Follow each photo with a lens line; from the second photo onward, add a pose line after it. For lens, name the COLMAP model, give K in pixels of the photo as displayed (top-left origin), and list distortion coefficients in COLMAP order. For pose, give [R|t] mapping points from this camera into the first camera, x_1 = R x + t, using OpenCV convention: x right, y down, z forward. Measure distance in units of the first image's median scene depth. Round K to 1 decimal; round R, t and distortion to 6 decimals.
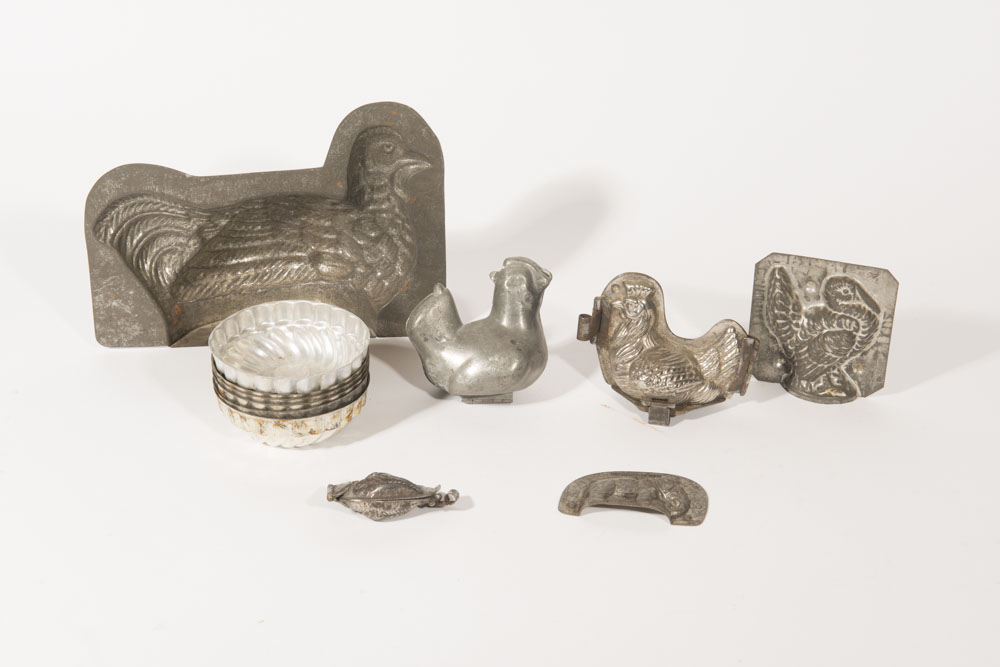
lens RADIAL K [[1812.5, 0, 500.3], [0, 1812.5, 334.2], [0, 0, 1]] dist [0.237252, 0.000000]
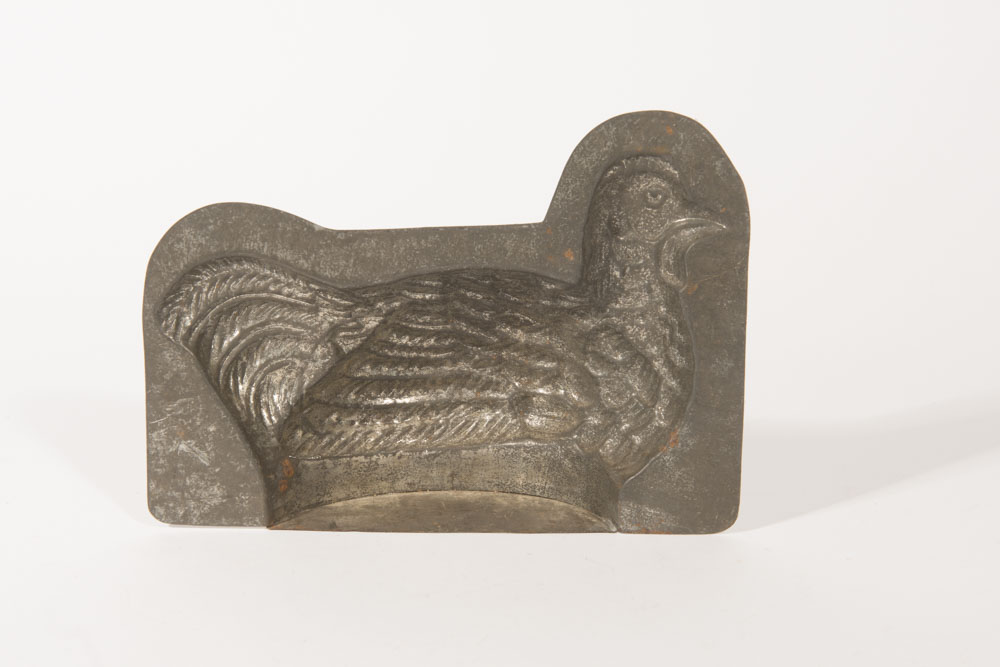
lens RADIAL K [[1728.2, 0, 500.9], [0, 1728.2, 332.2], [0, 0, 1]] dist [0.176833, 0.000000]
pose [[0.993125, 0.031559, -0.112726, -0.045915], [-0.055656, 0.974468, -0.217519, 0.064057], [0.102983, 0.222298, 0.969525, 0.455805]]
